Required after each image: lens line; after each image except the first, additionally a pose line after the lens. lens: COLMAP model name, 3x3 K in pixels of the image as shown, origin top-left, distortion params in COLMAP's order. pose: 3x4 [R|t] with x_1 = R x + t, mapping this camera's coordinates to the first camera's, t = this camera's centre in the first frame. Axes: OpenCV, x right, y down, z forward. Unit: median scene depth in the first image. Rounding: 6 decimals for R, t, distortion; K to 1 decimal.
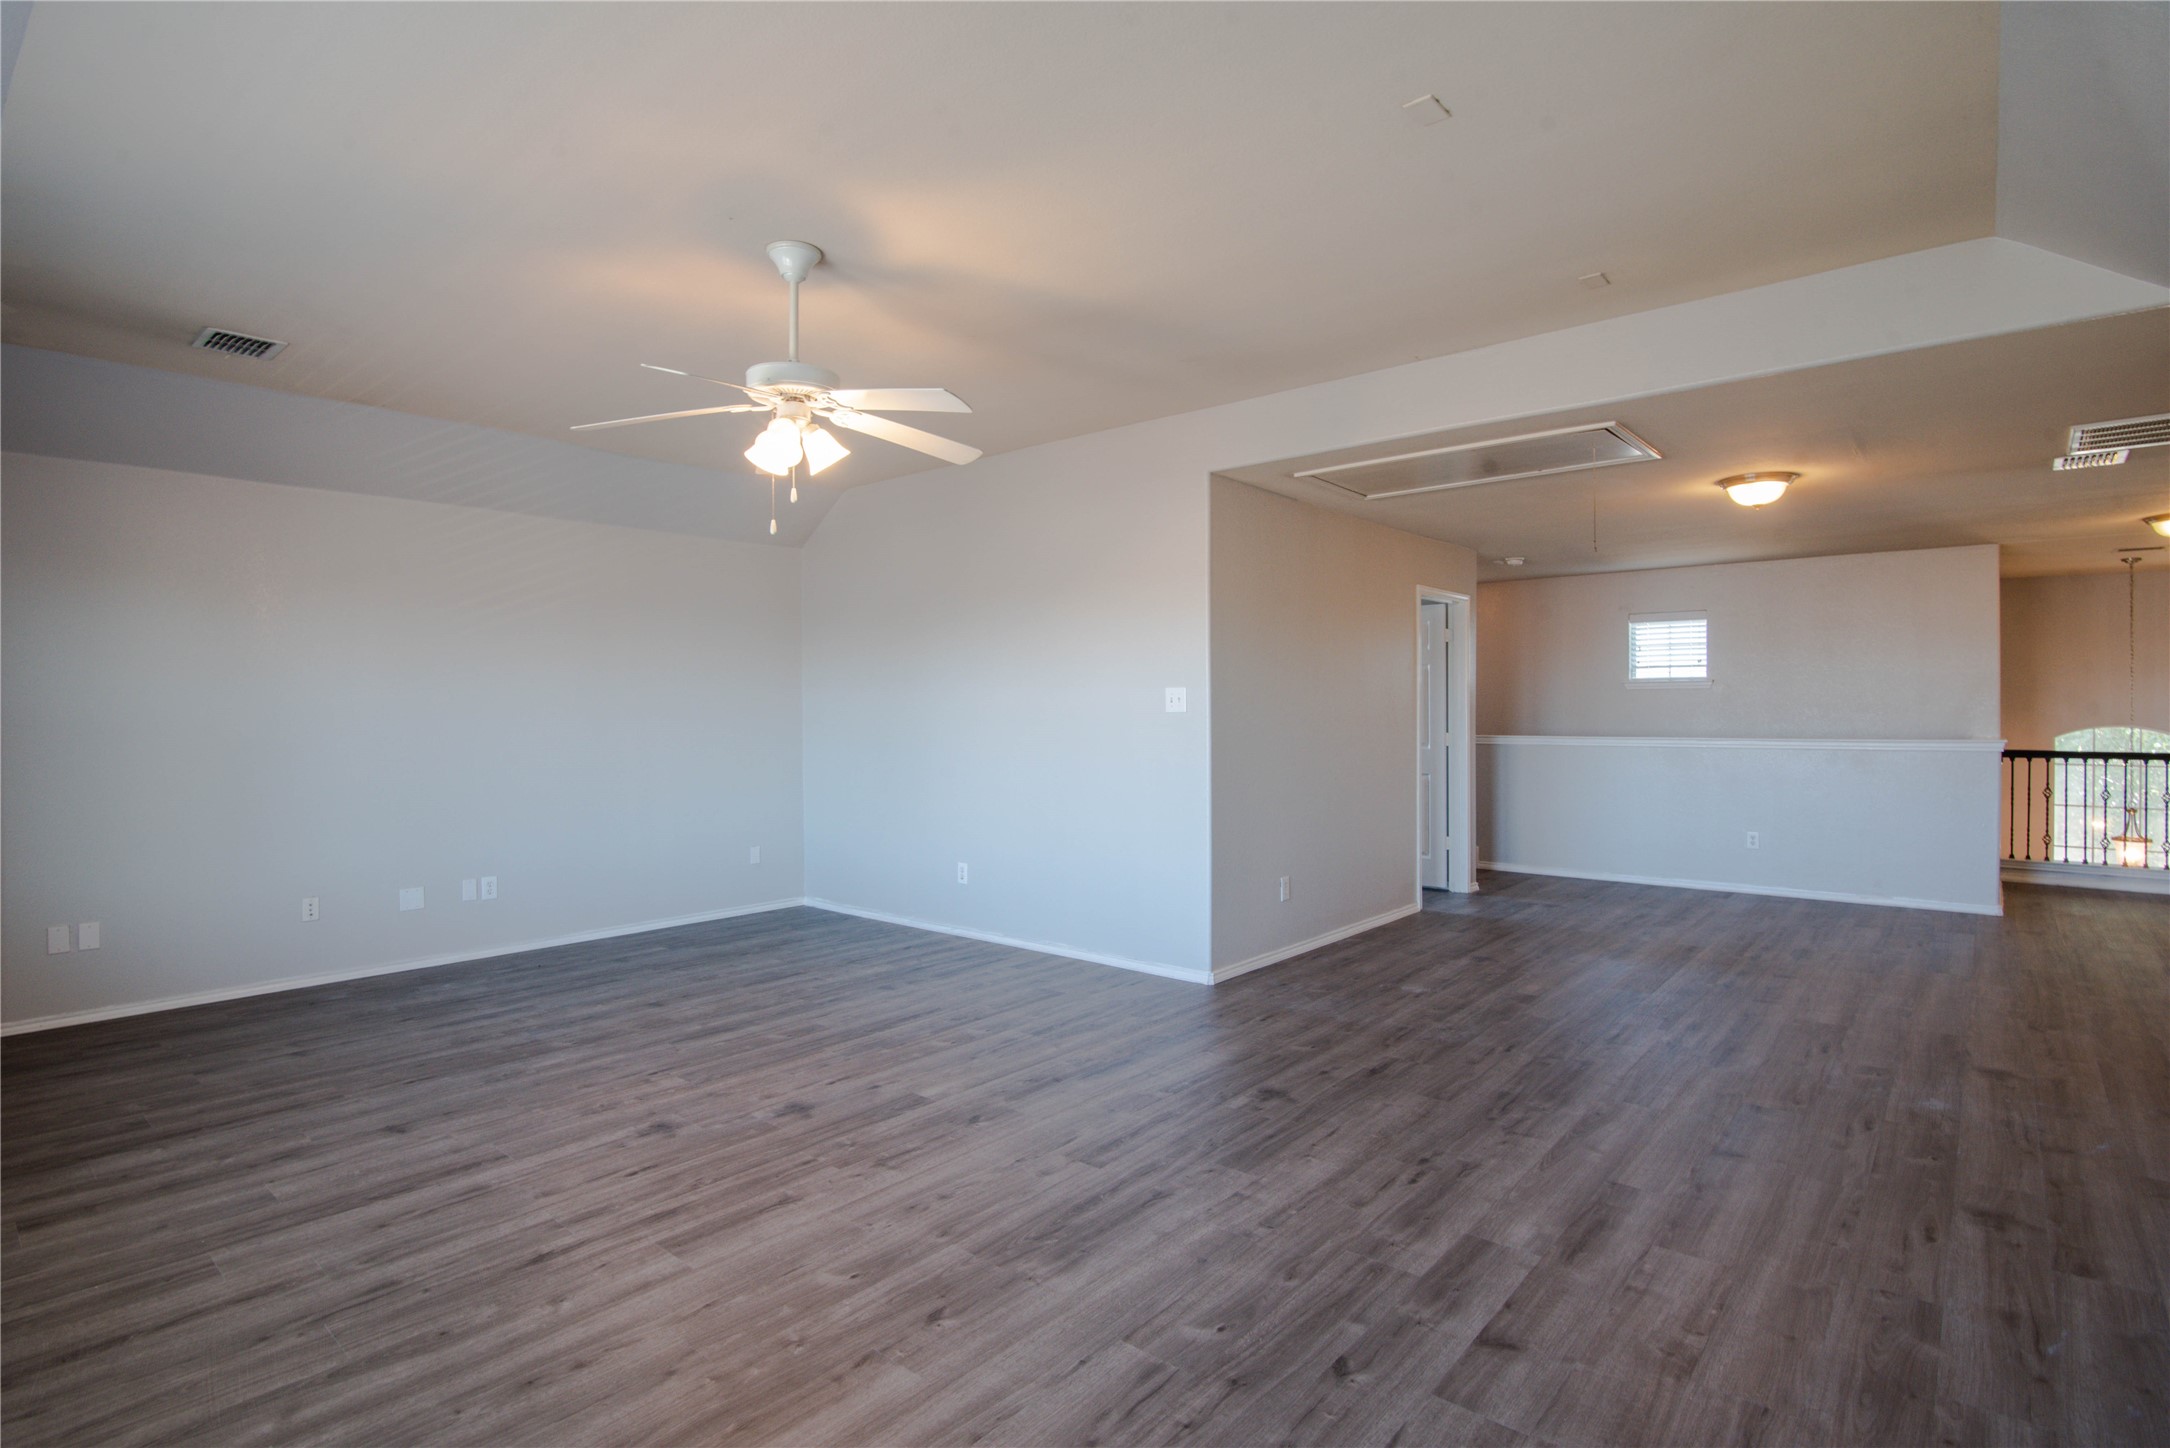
lens RADIAL K [[1069.6, 0, 1081.3], [0, 1069.6, 720.1], [0, 0, 1]] dist [-0.018857, 0.000964]
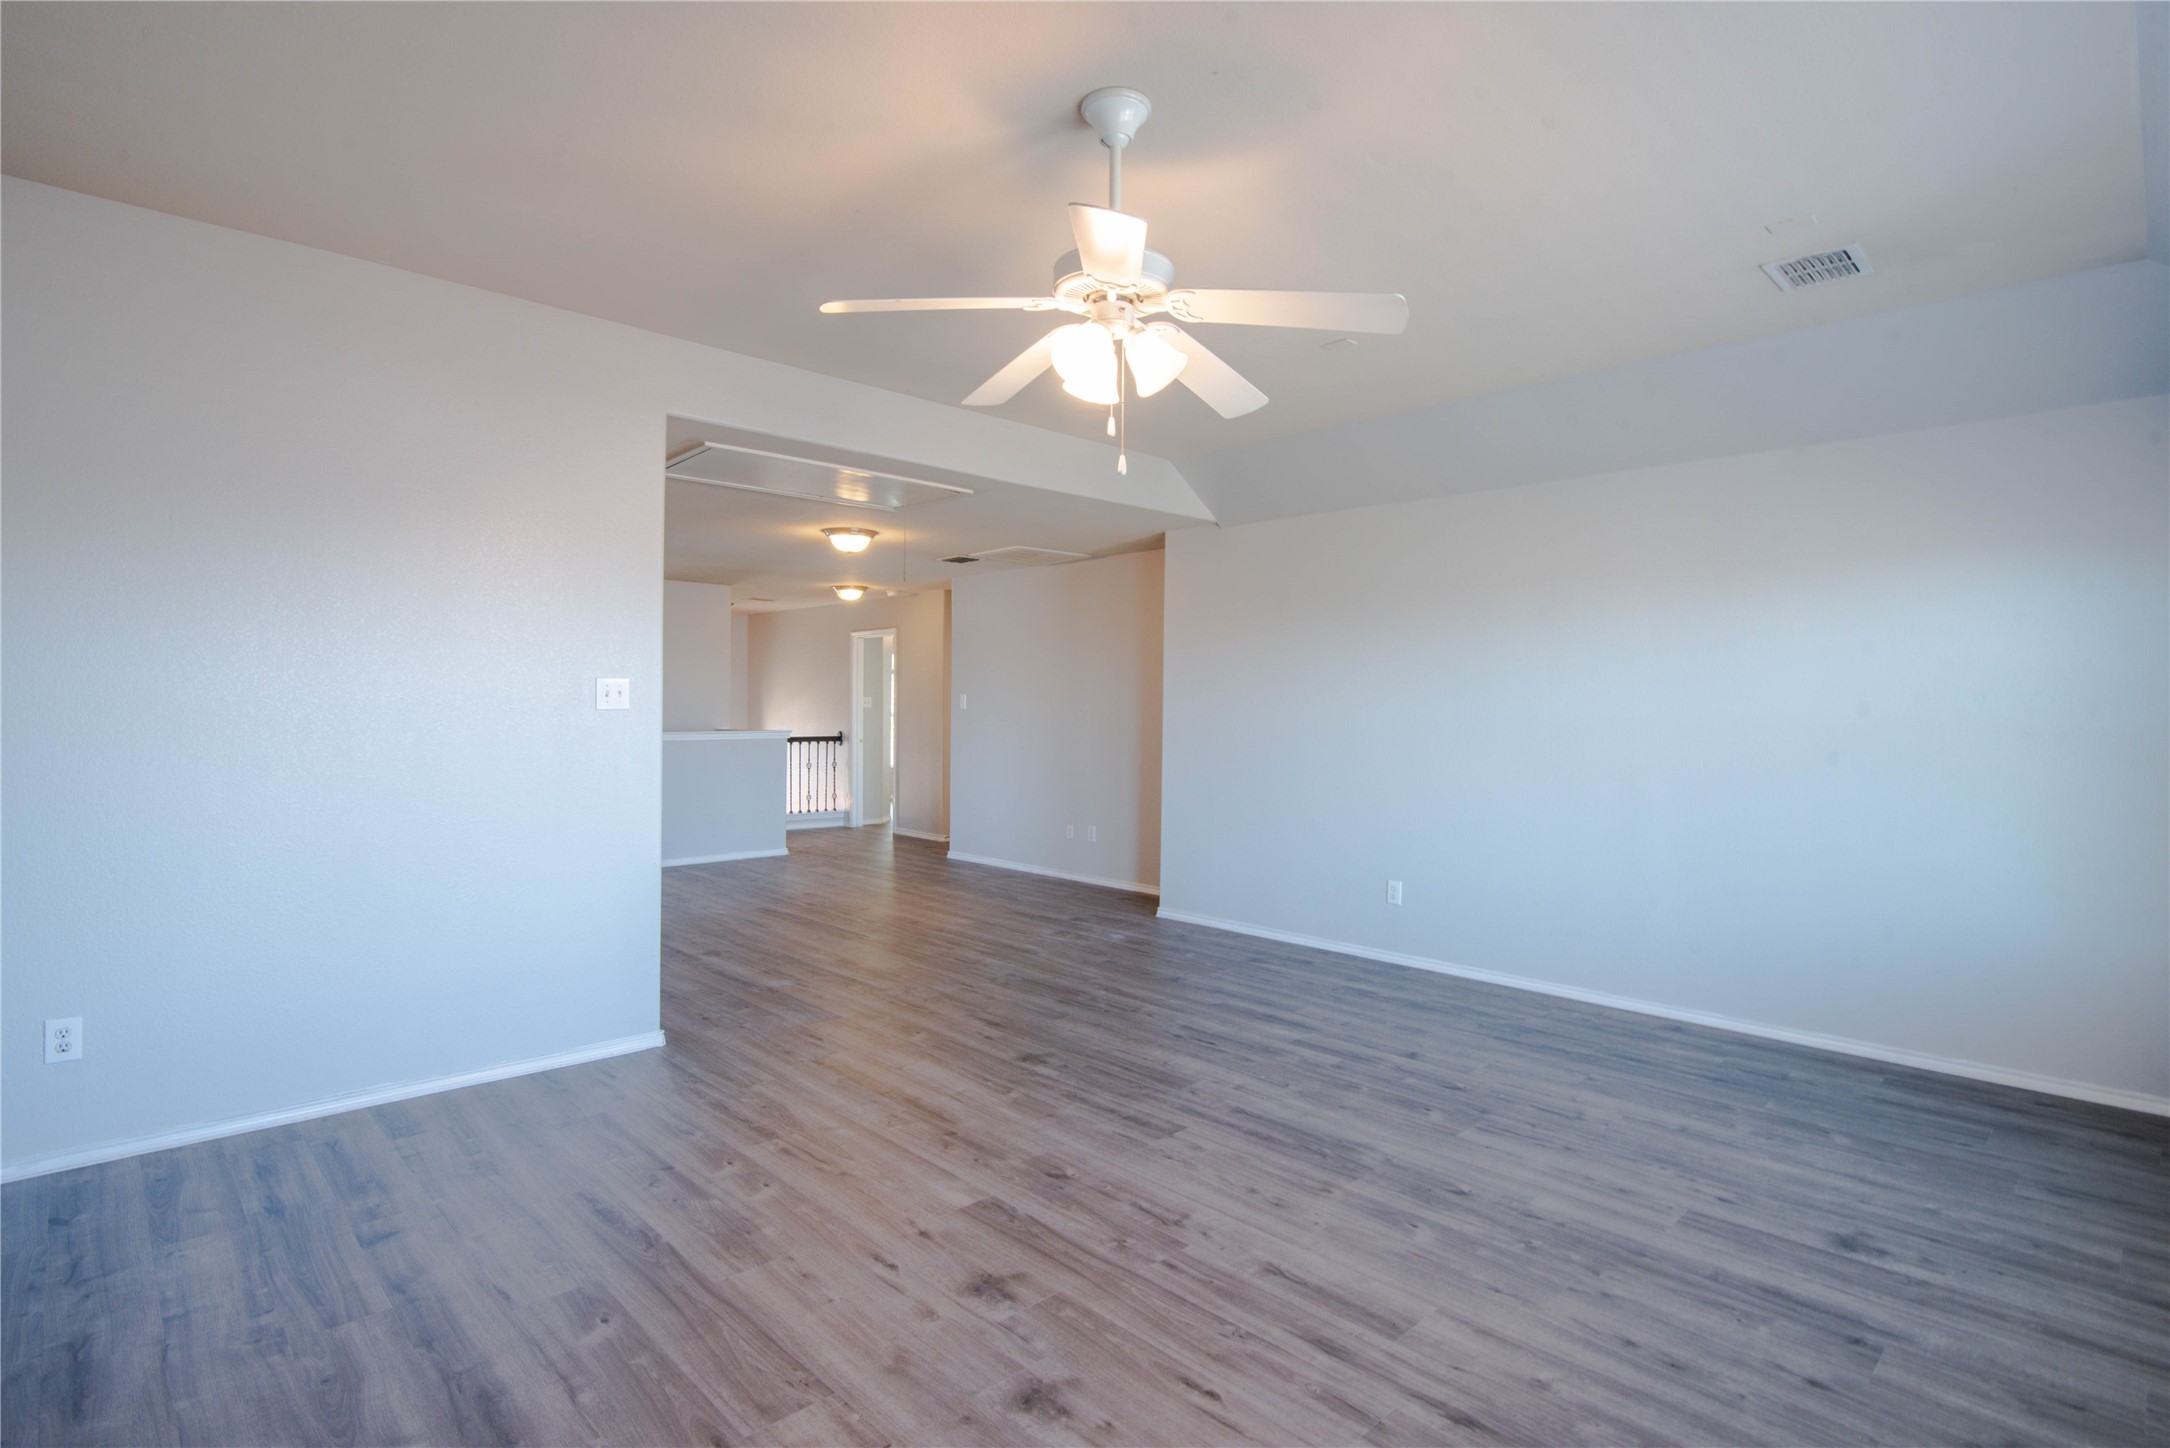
lens RADIAL K [[1069.6, 0, 1082.1], [0, 1069.6, 722.4], [0, 0, 1]] dist [-0.018857, 0.000964]
pose [[0.094002, -0.008866, 0.995533, -1.076330], [0.000717, 0.999961, 0.008837, -0.008054], [-0.995572, -0.000117, 0.094004, 0.995149]]
